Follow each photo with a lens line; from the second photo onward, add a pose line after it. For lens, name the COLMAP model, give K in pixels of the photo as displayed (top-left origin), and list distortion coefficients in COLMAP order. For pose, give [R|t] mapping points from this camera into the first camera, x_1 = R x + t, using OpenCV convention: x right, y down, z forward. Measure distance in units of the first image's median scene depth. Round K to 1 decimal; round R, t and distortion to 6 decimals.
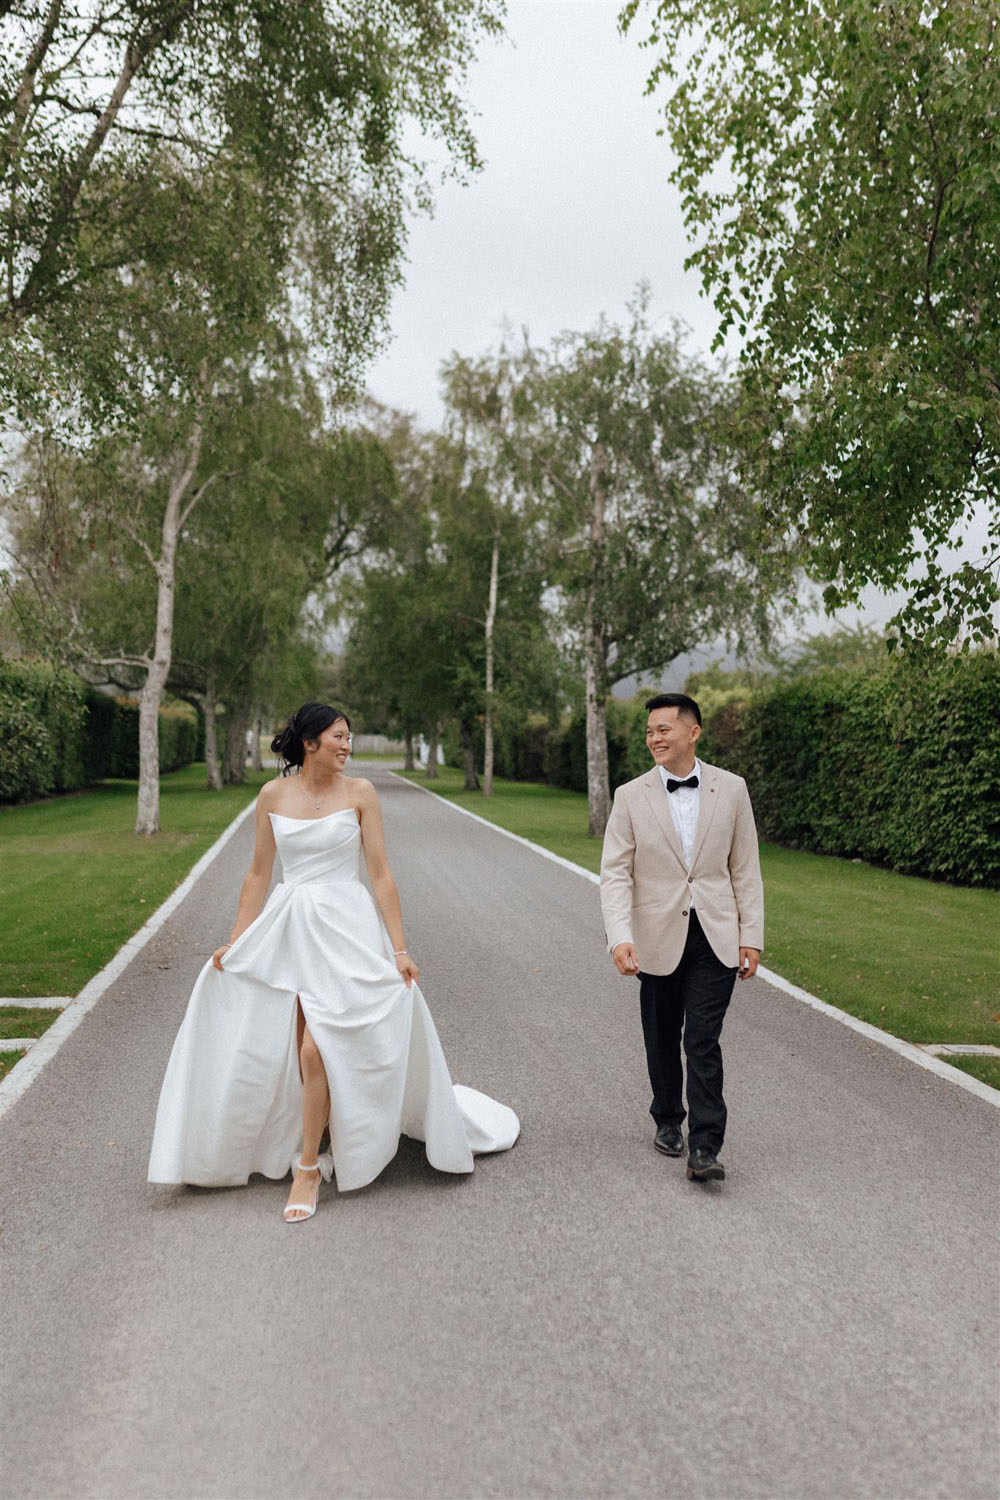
lens RADIAL K [[1515.3, 0, 500.0], [0, 1515.3, 750.0], [0, 0, 1]] dist [0.002320, -0.009811]
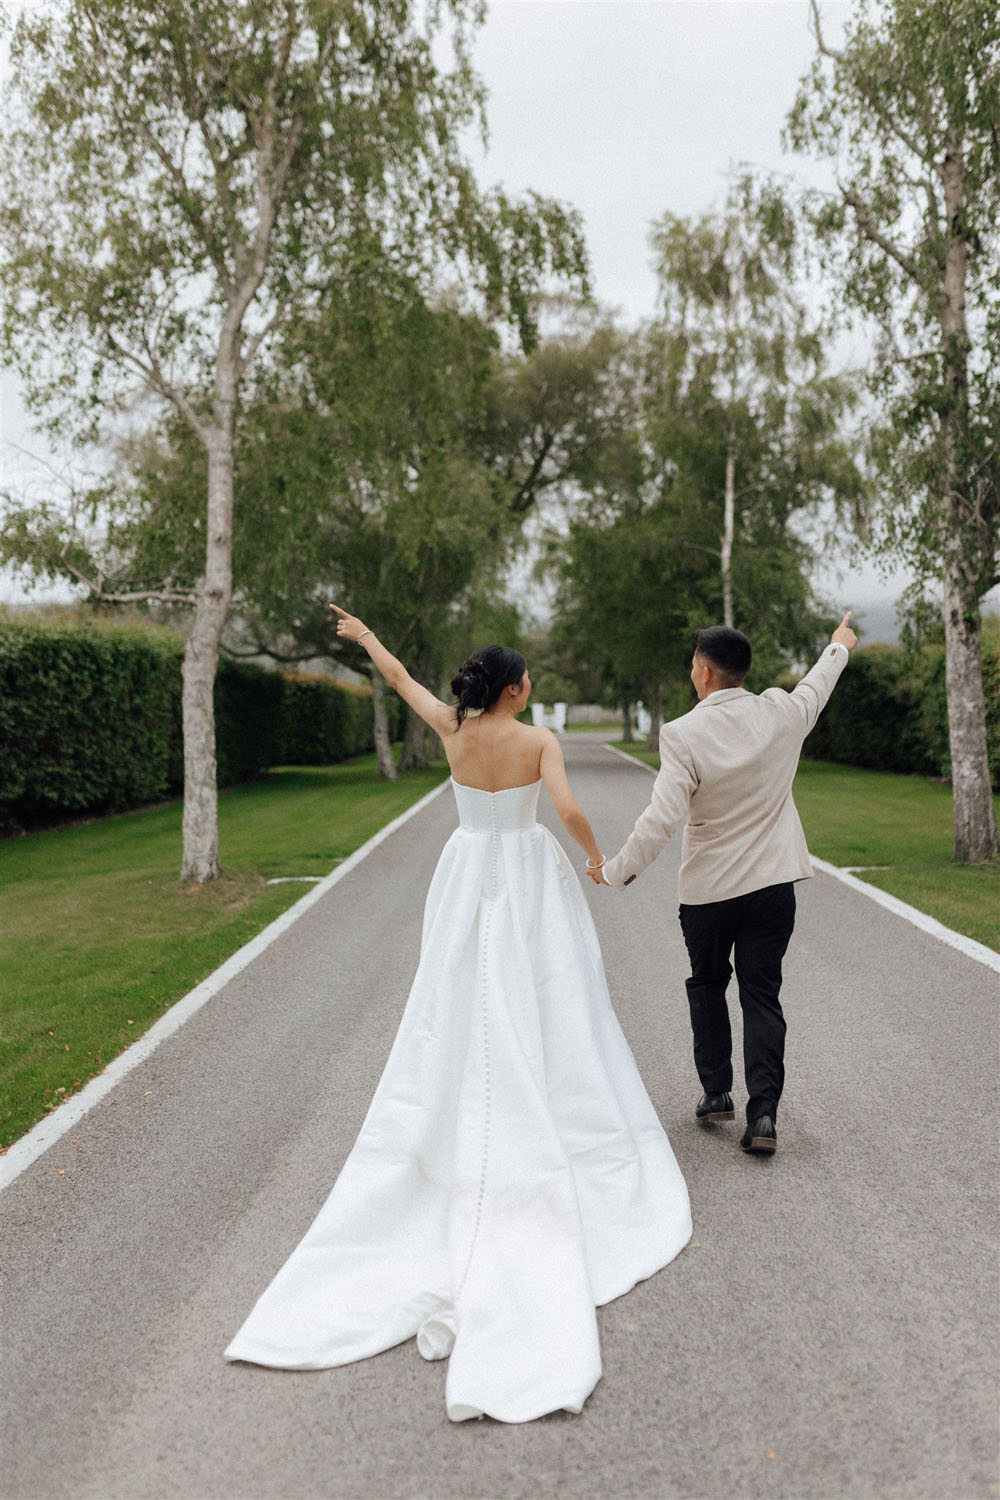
lens RADIAL K [[1515.3, 0, 500.0], [0, 1515.3, 750.0], [0, 0, 1]] dist [0.002320, -0.009811]
pose [[0.989057, -0.036960, -0.142830, -0.014271], [0.039813, 0.999060, 0.017166, -0.000771], [0.142062, -0.022665, 0.989598, 0.210850]]
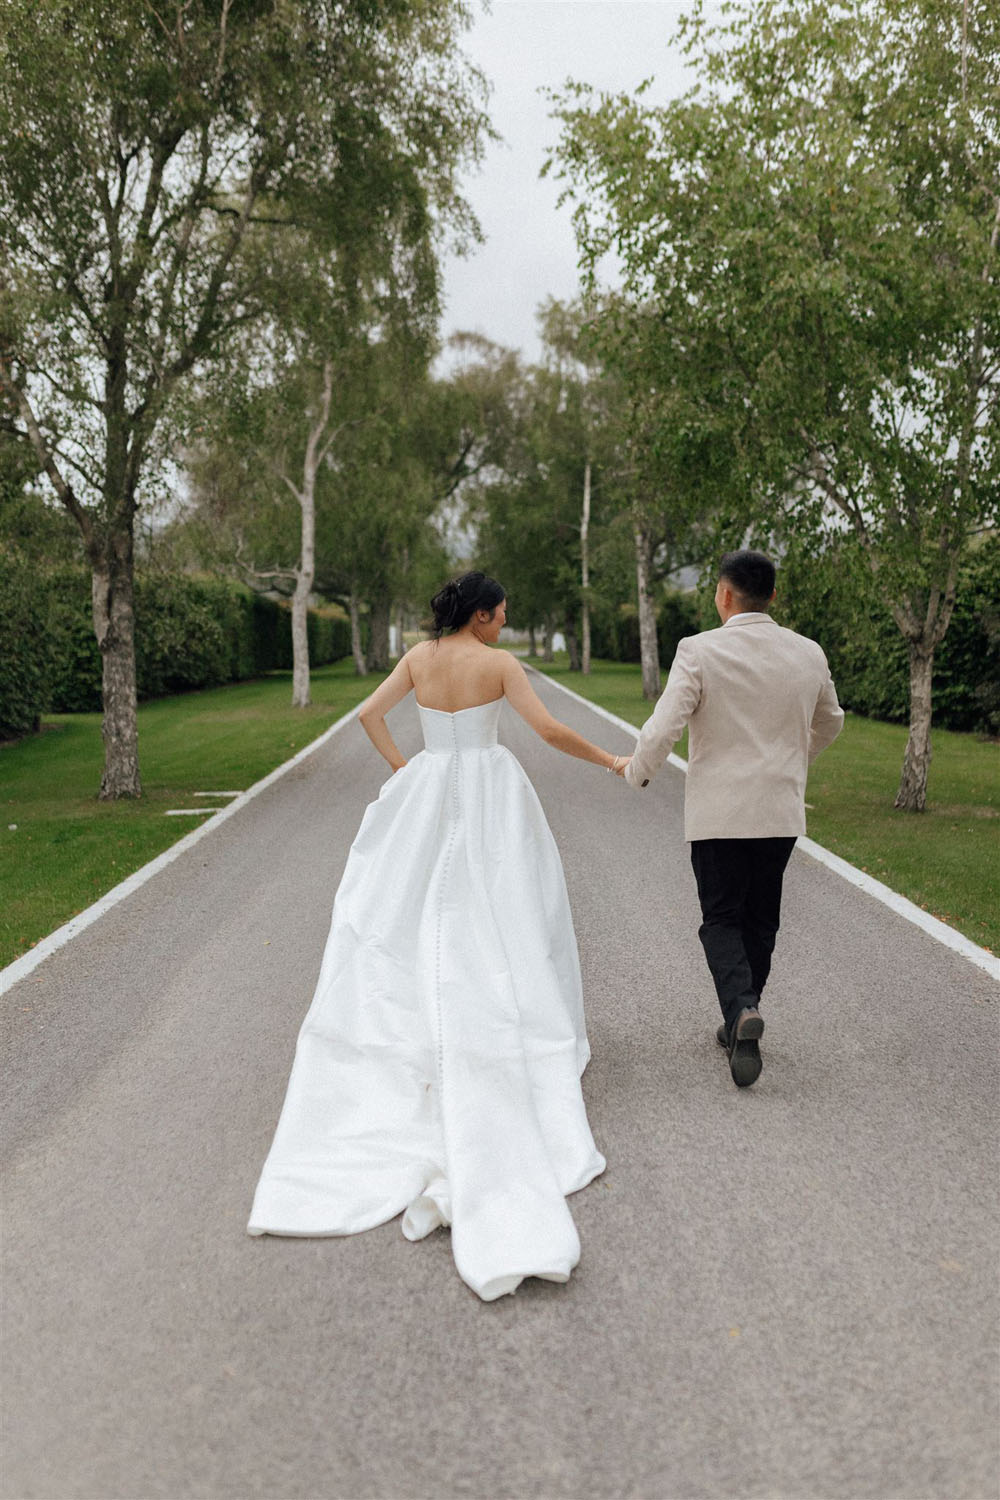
lens RADIAL K [[1357.6, 0, 500.0], [0, 1357.6, 750.0], [0, 0, 1]] dist [-0.010300, -0.000379]
pose [[0.995371, -0.022664, -0.093400, 0.022642], [0.030146, 0.996380, 0.079486, 0.002404], [0.091260, -0.081933, 0.992451, -0.073008]]
